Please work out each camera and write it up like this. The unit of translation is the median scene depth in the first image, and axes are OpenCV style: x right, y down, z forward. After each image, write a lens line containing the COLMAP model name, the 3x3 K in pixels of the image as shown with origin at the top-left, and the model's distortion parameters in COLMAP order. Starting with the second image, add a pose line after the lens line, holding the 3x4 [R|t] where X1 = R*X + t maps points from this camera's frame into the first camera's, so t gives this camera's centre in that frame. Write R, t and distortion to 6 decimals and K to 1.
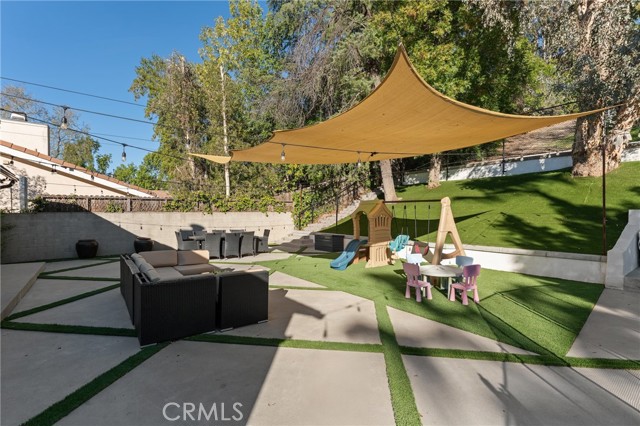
lens RADIAL K [[305.9, 0, 317.3], [0, 305.9, 213.5], [0, 0, 1]] dist [-0.003556, 0.000862]
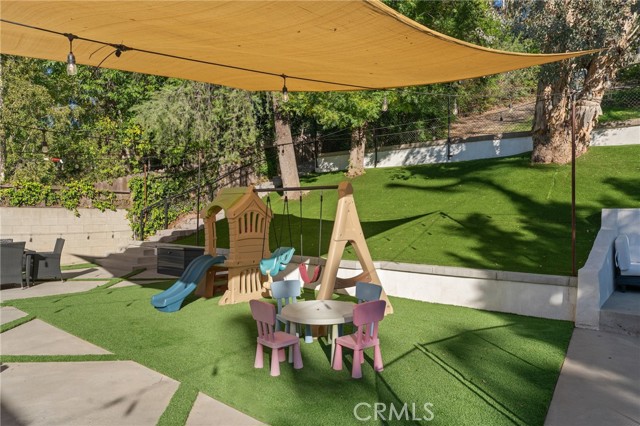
lens RADIAL K [[431.6, 0, 319.6], [0, 431.6, 212.6], [0, 0, 1]] dist [-0.003134, -0.004836]
pose [[0.972123, 0.013284, 0.234095, 0.104480], [-0.010507, 0.999859, -0.013107, 0.010226], [-0.234236, 0.010282, 0.972125, 0.123284]]
